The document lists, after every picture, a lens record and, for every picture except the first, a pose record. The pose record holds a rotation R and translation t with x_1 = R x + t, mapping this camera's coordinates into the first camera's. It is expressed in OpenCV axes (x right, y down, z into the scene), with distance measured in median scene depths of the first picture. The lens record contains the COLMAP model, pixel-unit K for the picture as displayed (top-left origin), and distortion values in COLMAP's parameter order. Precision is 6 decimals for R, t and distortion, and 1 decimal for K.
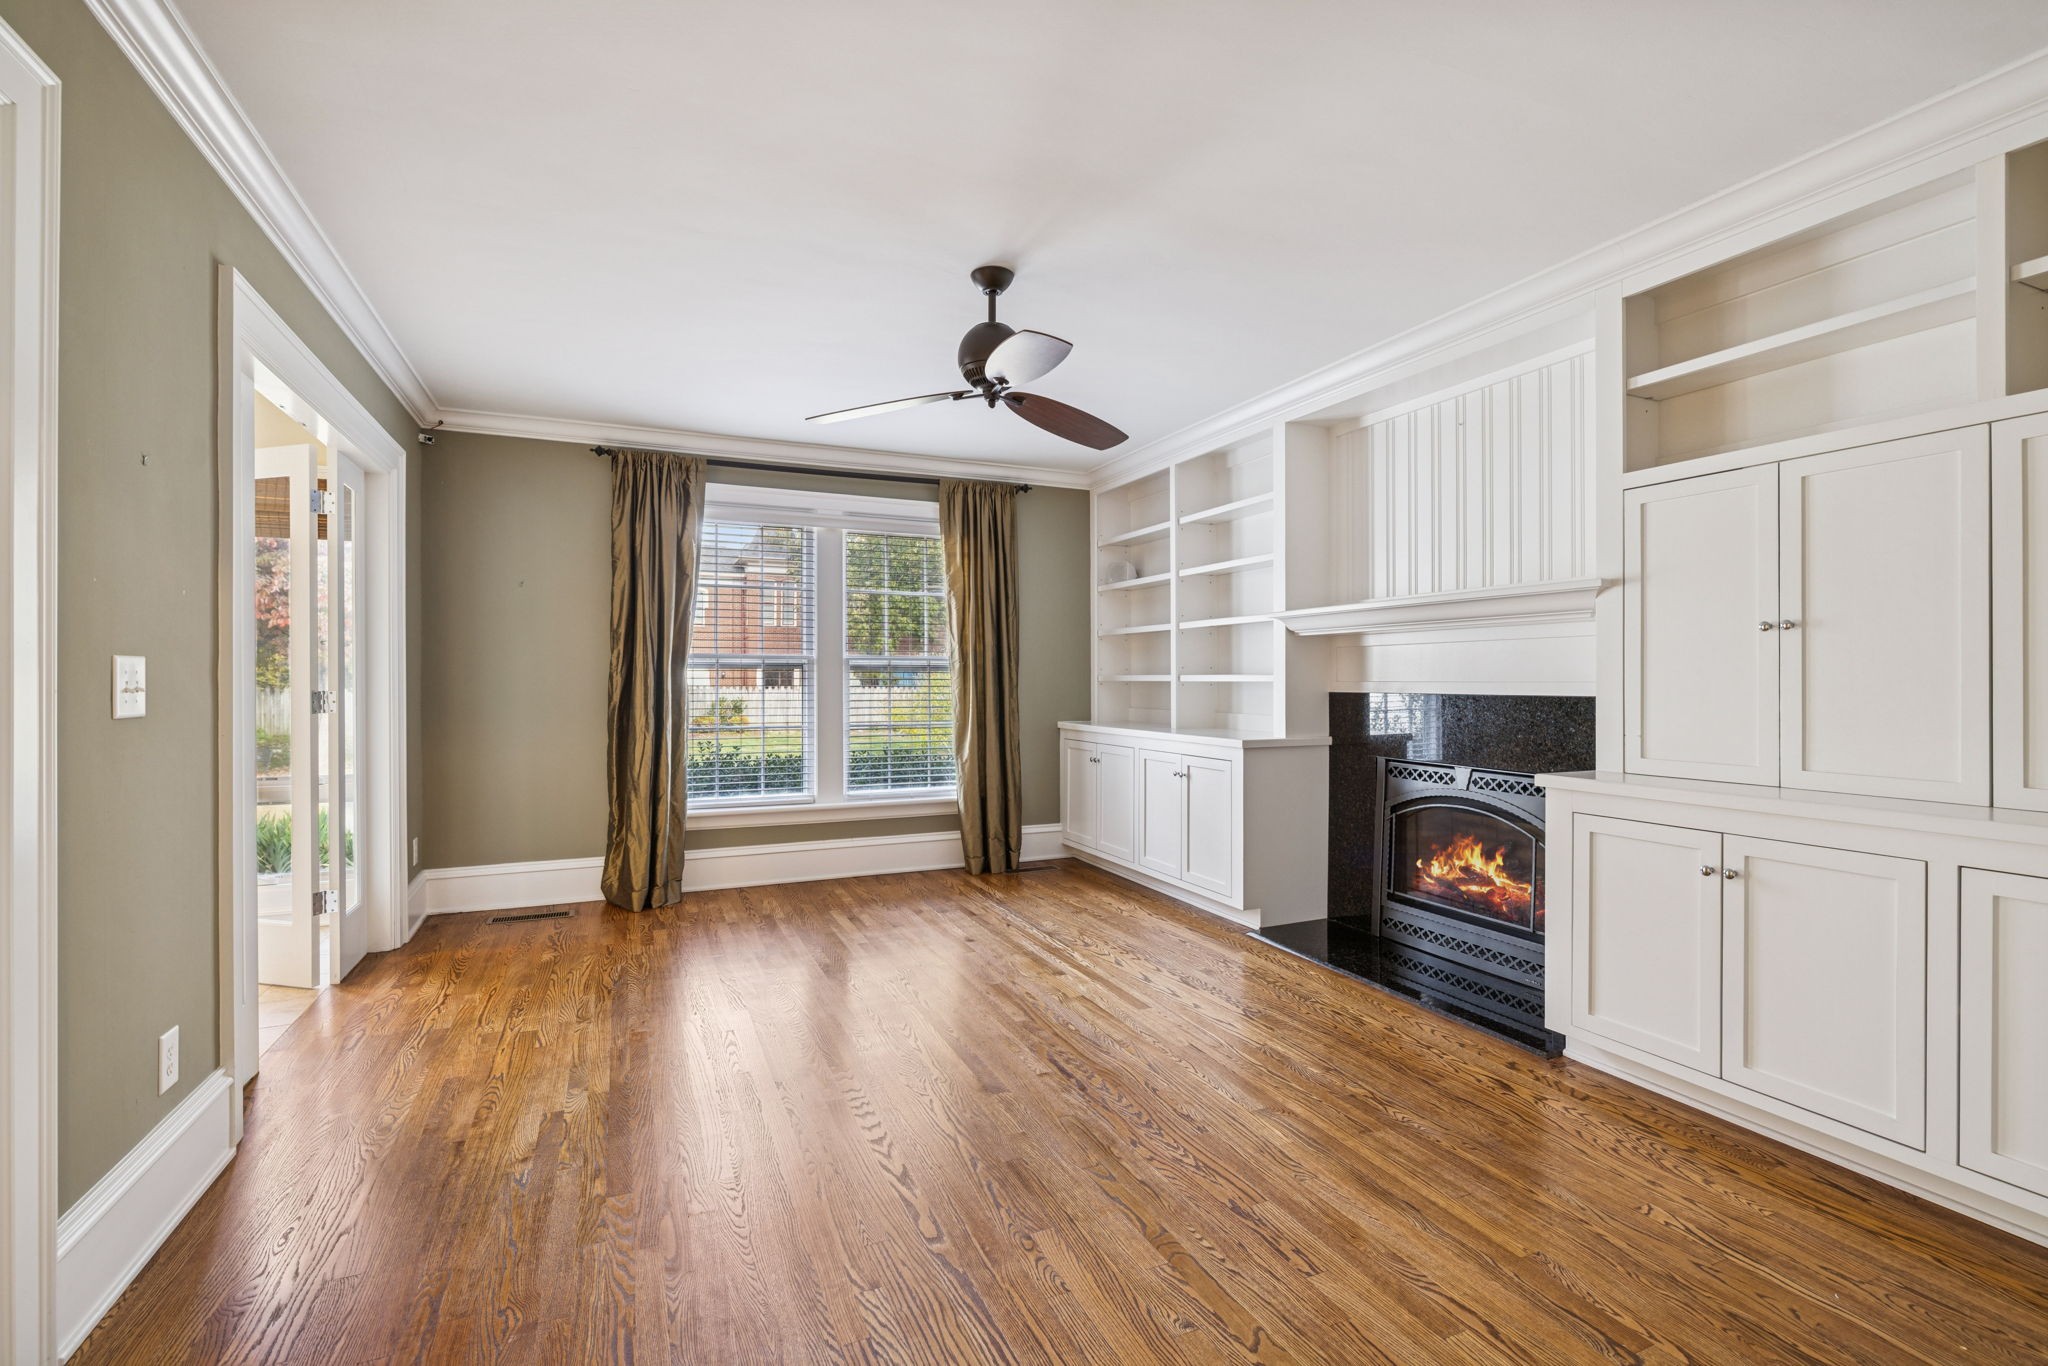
lens RADIAL K [[906.8, 0, 1018.4], [0, 906.8, 679.4], [0, 0, 1]] dist [-0.002274, 0.000617]
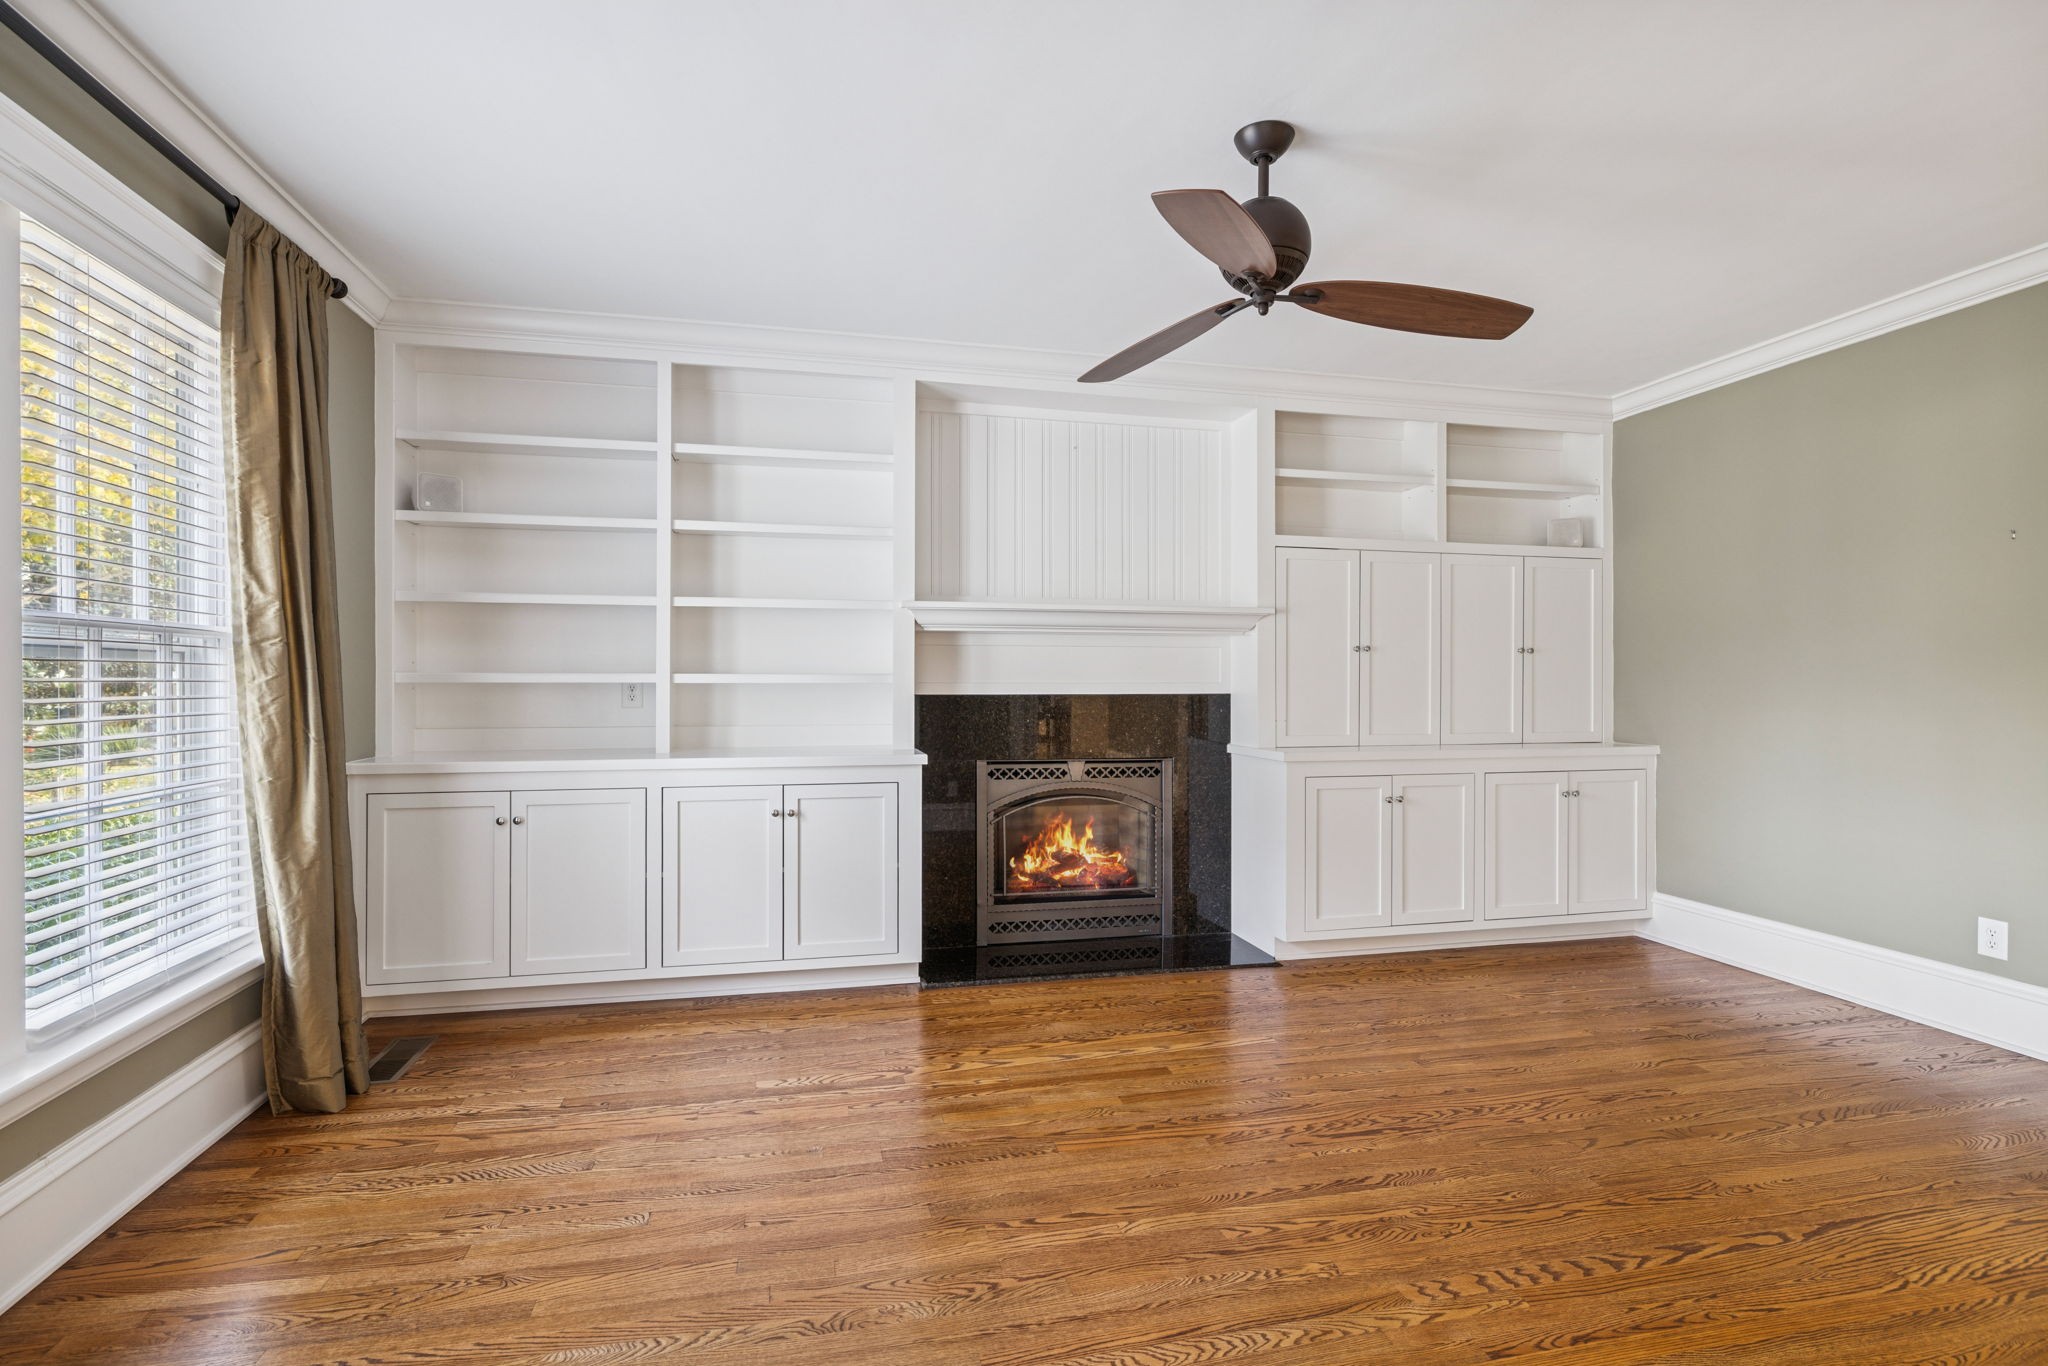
lens RADIAL K [[981.6, 0, 1004.9], [0, 981.6, 678.1], [0, 0, 1]] dist [-0.004353, 0.000937]
pose [[0.186712, 0.001096, 0.982414, -0.634798], [-0.001523, 0.999998, -0.000826, -0.001830], [-0.982413, -0.001342, 0.186714, 0.788540]]
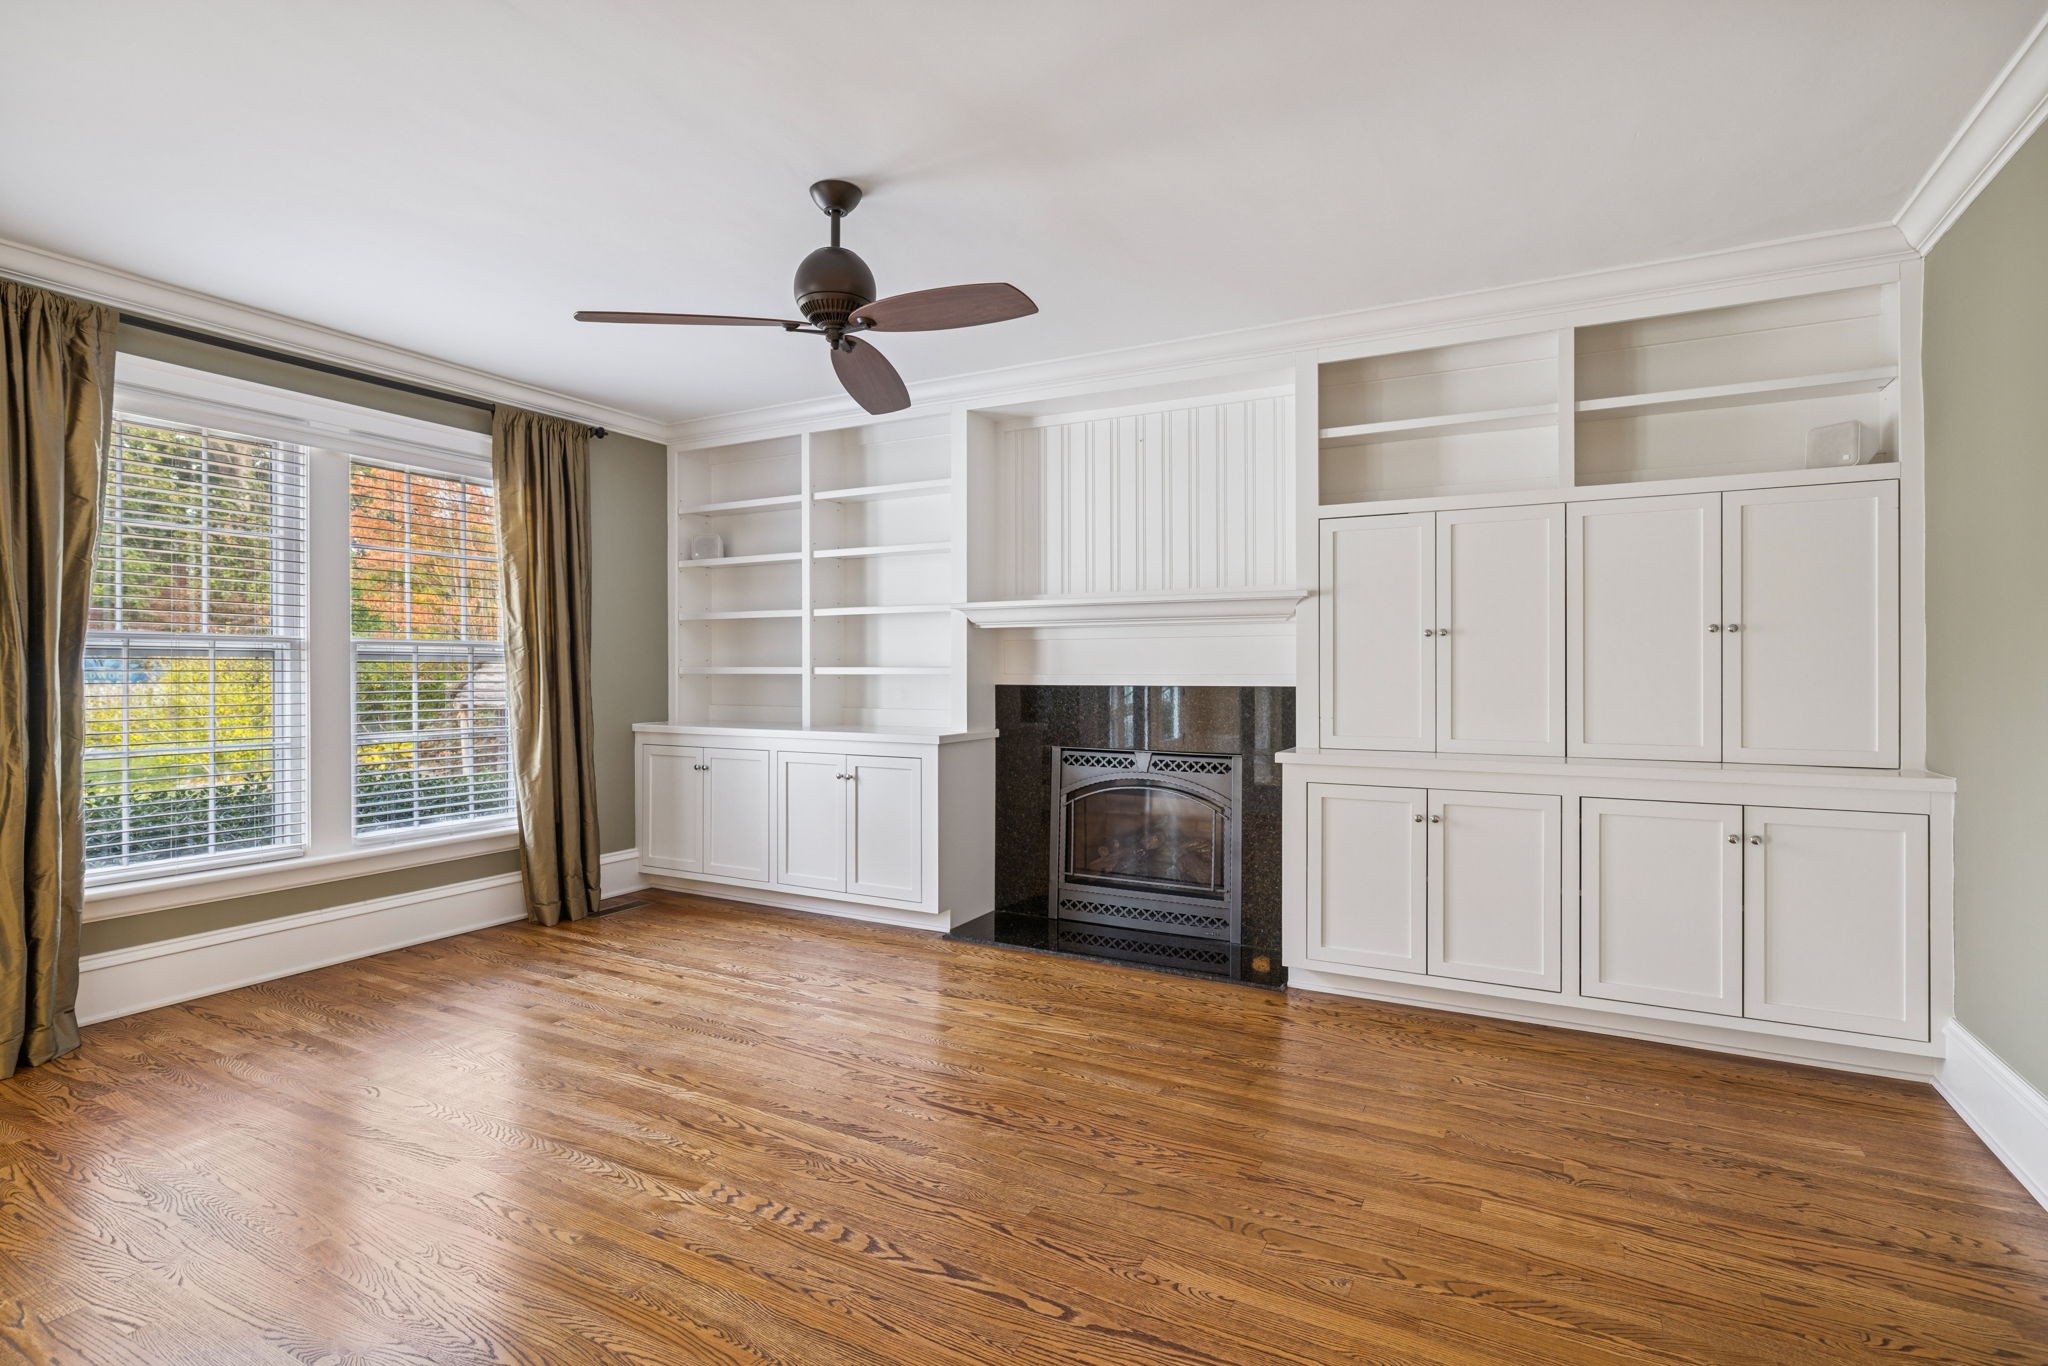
lens RADIAL K [[990.1, 0, 1005.2], [0, 990.1, 669.4], [0, 0, 1]] dist [-0.005514, 0.002105]
pose [[0.793368, 0.000698, 0.608741, -0.344159], [0.000086, 0.999999, -0.001259, -0.001714], [-0.608742, 0.001051, 0.793368, 0.133037]]
